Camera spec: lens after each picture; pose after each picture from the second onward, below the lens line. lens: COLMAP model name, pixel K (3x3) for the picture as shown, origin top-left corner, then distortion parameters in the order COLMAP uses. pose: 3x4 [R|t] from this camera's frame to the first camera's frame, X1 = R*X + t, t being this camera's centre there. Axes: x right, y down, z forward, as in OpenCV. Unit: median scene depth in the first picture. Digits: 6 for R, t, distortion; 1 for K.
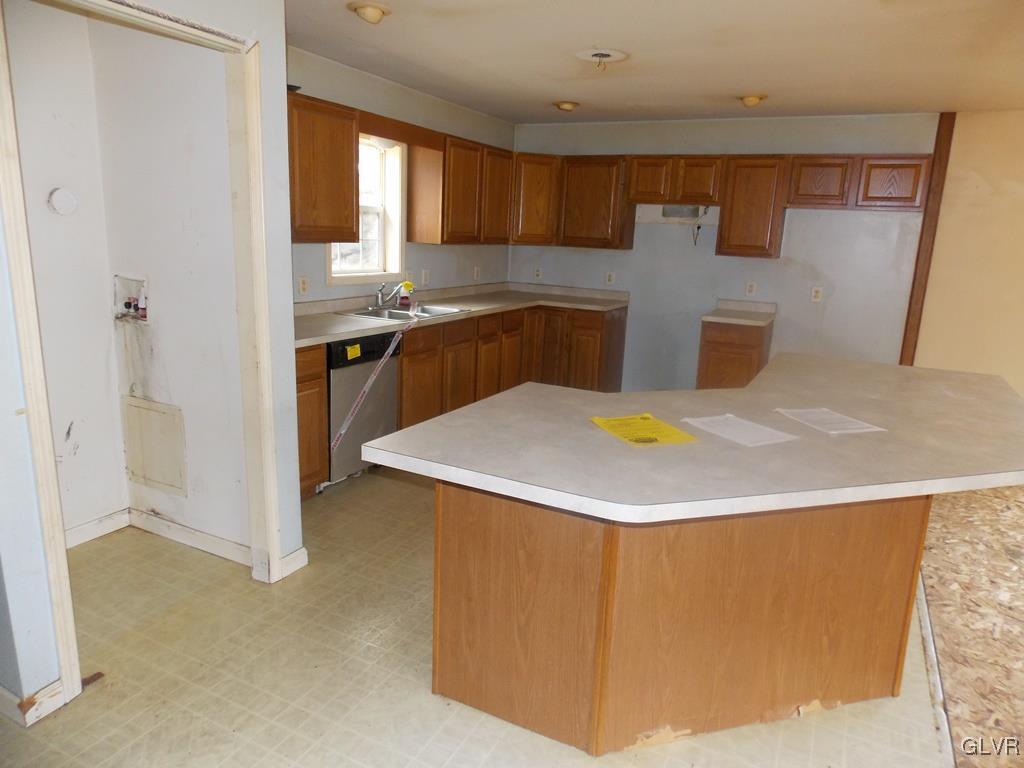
lens RADIAL K [[678.4, 0, 530.3], [0, 678.4, 382.7], [0, 0, 1]] dist [0.000535, -0.000656]
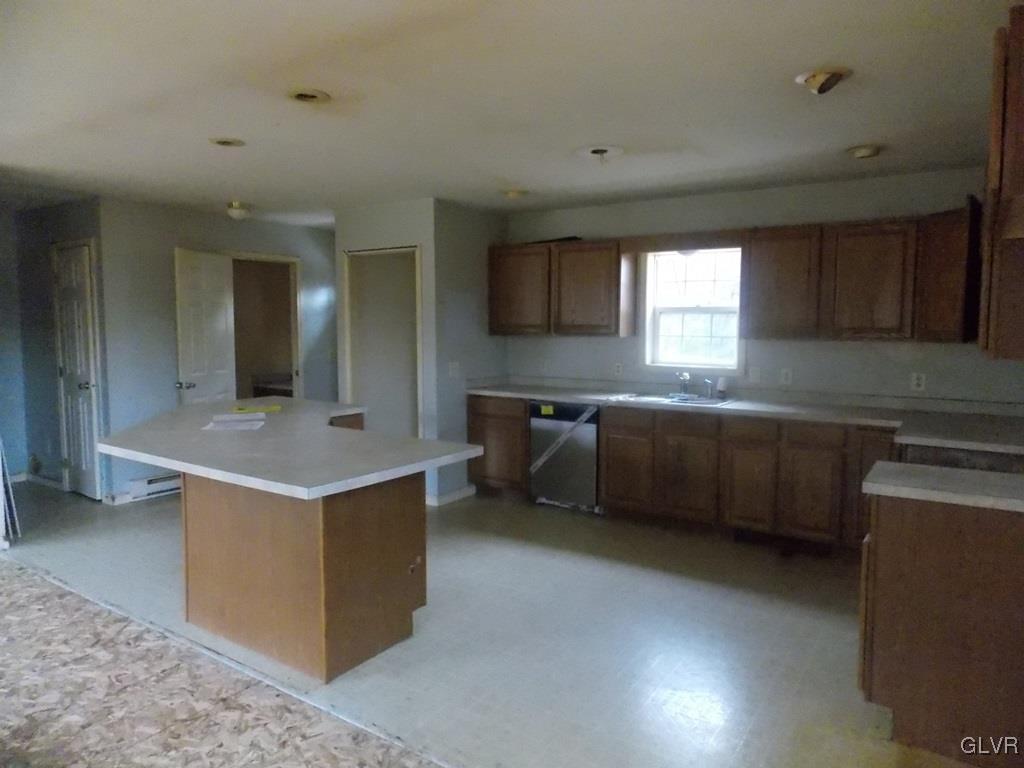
lens RADIAL K [[678.4, 0, 530.3], [0, 678.4, 382.7], [0, 0, 1]] dist [0.000535, -0.000656]
pose [[-0.127465, 0.047722, -0.990694, 1.073740], [-0.227707, 0.970755, 0.076059, -0.187370], [0.965351, 0.235283, -0.112870, 1.037991]]
